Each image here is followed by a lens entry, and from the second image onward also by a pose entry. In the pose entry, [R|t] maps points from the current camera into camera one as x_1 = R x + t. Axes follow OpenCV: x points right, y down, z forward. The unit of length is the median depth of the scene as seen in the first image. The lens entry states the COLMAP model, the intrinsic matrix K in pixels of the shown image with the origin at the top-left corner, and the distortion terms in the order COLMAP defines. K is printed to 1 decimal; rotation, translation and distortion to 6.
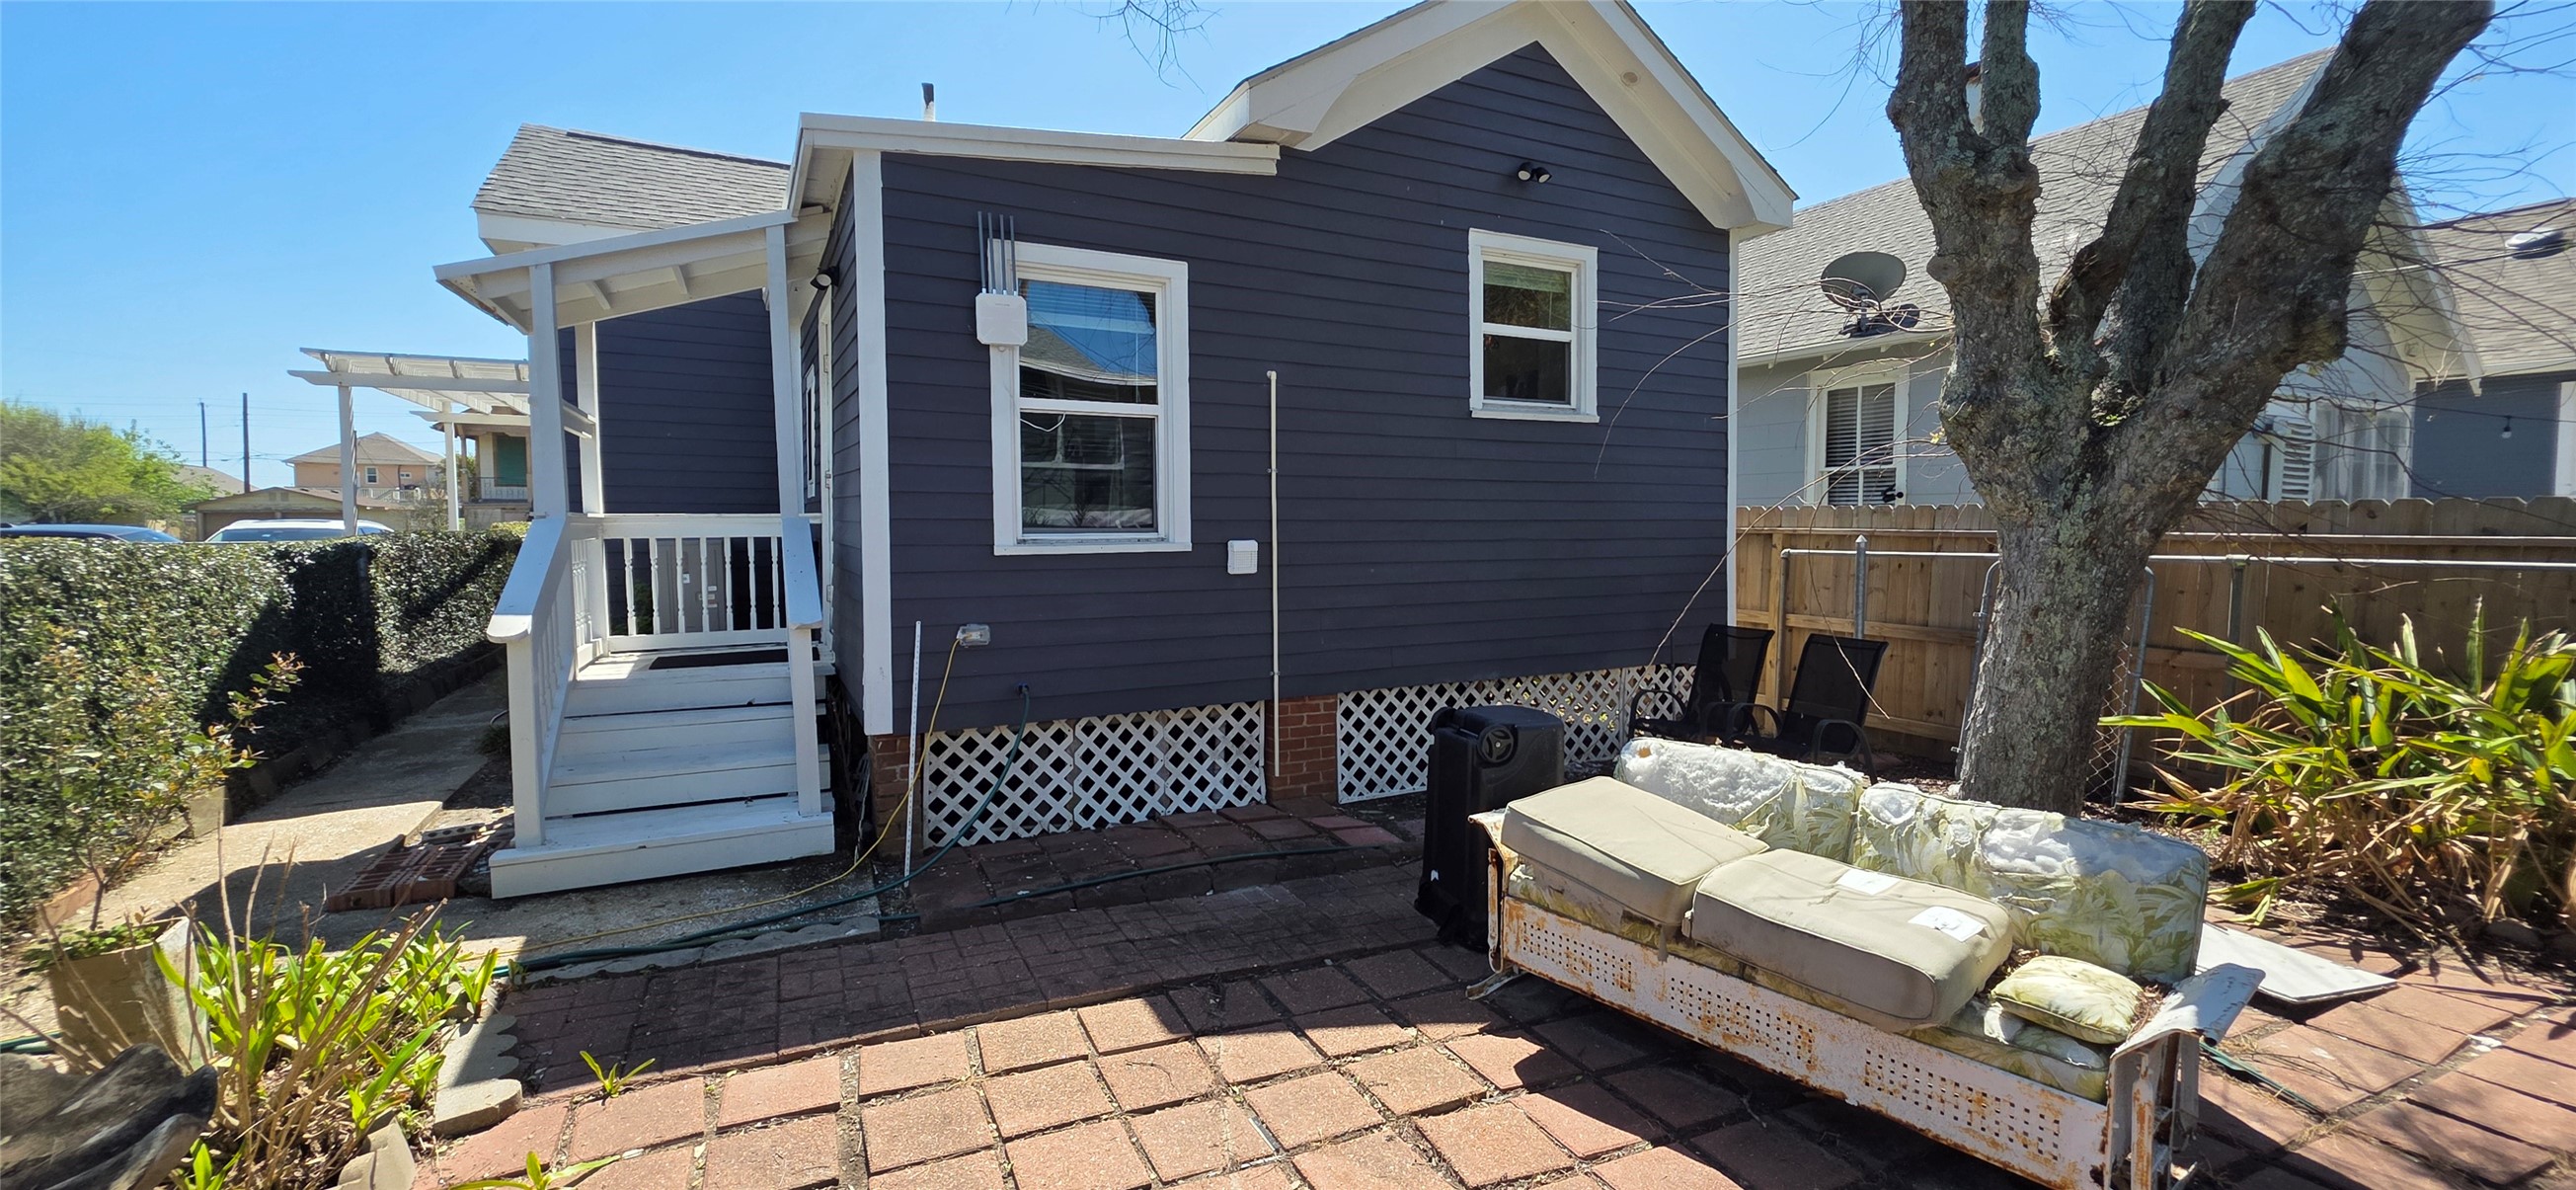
lens RADIAL K [[1044.0, 0, 1268.9], [0, 1044.0, 580.9], [0, 0, 1]] dist [0.002586, 0.000487]
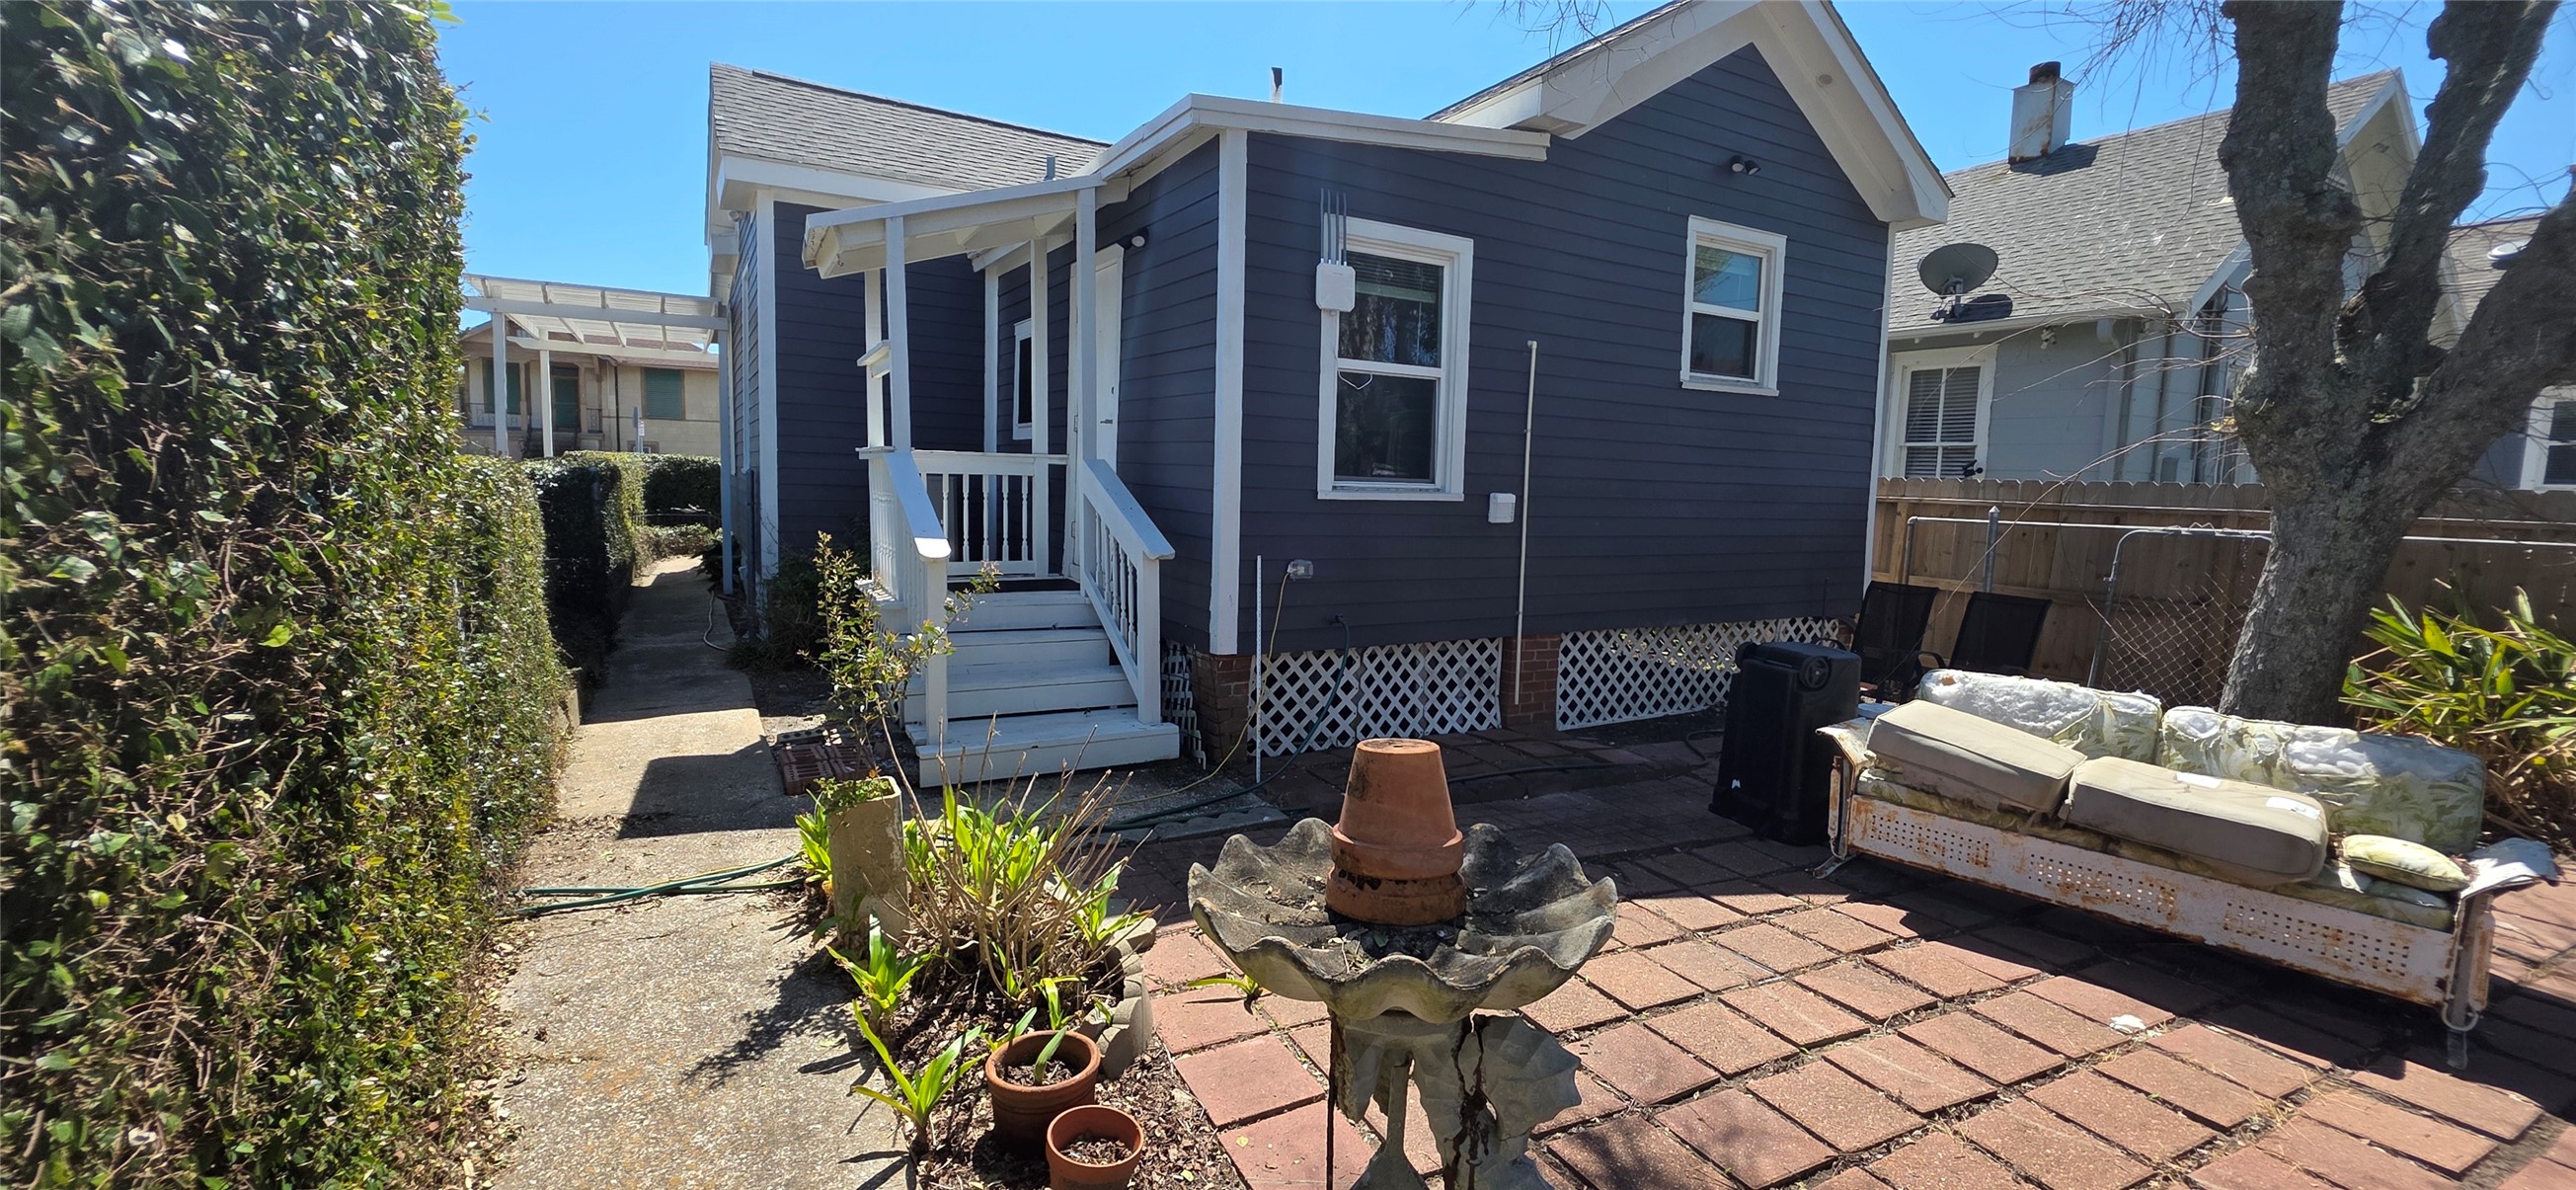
lens RADIAL K [[1044.0, 0, 1268.9], [0, 1044.0, 580.9], [0, 0, 1]] dist [0.002586, 0.000487]
pose [[0.998650, 0.029087, 0.043038, -0.428933], [-0.030963, 0.998570, 0.043575, 0.019170], [-0.041709, -0.044849, 0.998123, -0.143288]]
